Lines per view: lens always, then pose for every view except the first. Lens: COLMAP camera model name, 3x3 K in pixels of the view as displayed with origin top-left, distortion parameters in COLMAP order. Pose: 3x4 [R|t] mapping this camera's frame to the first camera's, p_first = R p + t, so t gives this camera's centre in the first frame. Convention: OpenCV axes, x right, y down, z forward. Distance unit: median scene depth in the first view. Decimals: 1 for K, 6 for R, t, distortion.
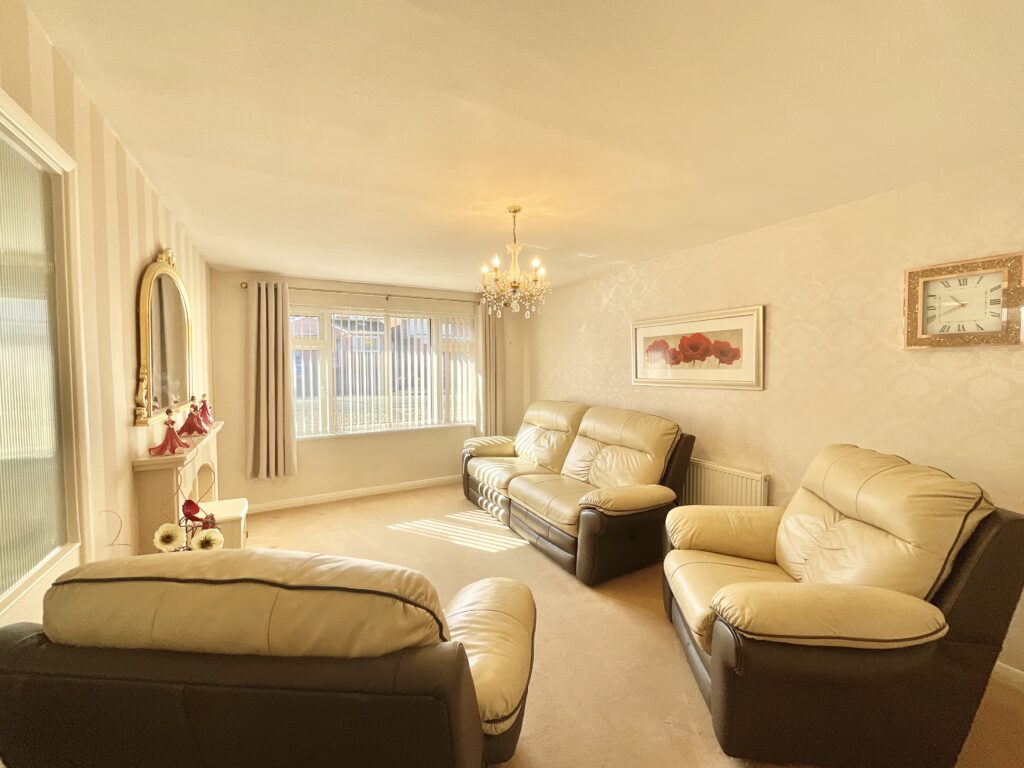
lens RADIAL K [[417.3, 0, 511.5], [0, 417.3, 382.4], [0, 0, 1]] dist [-0.003370, 0.000173]
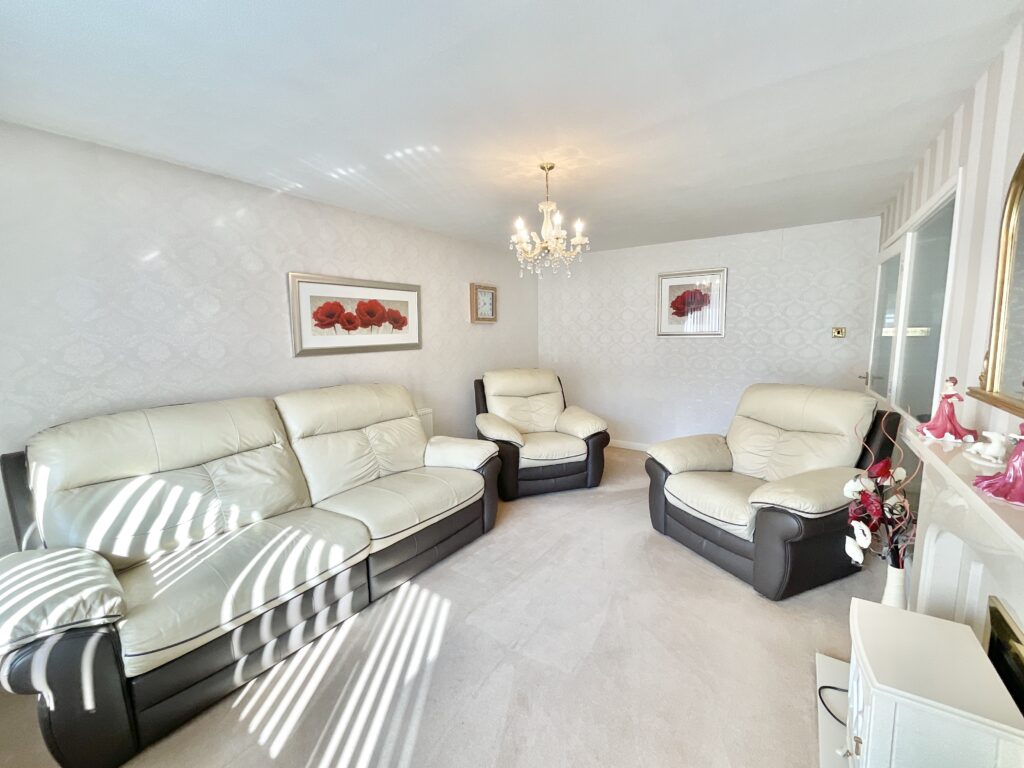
lens RADIAL K [[417.3, 0, 508.0], [0, 417.3, 384.8], [0, 0, 1]] dist [-0.003370, 0.000173]
pose [[-0.445044, -0.086019, 0.891368, -0.674193], [0.069642, 0.989037, 0.130216, -0.020114], [-0.892797, 0.120028, -0.434174, 1.205371]]
